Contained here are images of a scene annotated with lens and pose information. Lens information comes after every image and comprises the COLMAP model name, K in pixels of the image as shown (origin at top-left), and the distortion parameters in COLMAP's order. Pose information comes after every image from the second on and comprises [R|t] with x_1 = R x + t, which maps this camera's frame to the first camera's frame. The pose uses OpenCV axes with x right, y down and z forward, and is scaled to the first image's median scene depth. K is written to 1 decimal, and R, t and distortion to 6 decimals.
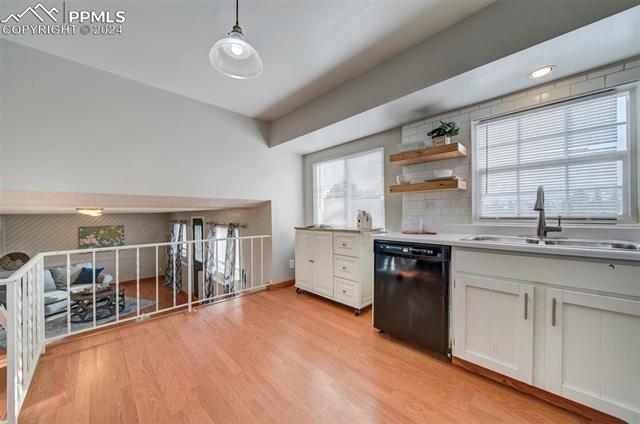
lens RADIAL K [[230.8, 0, 320.0], [0, 230.8, 212.0], [0, 0, 1]] dist [-0.001256, -0.000127]
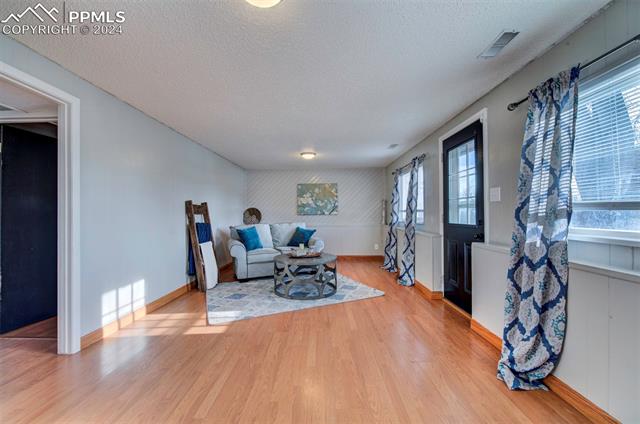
lens RADIAL K [[244.5, 0, 320.0], [0, 244.5, 212.0], [0, 0, 1]] dist [-0.000507, -0.000050]
pose [[0.708096, 0.001319, -0.706115, -0.334919], [-0.003933, 0.999990, -0.002076, 0.167371], [0.706105, 0.004247, 0.708094, 0.404335]]
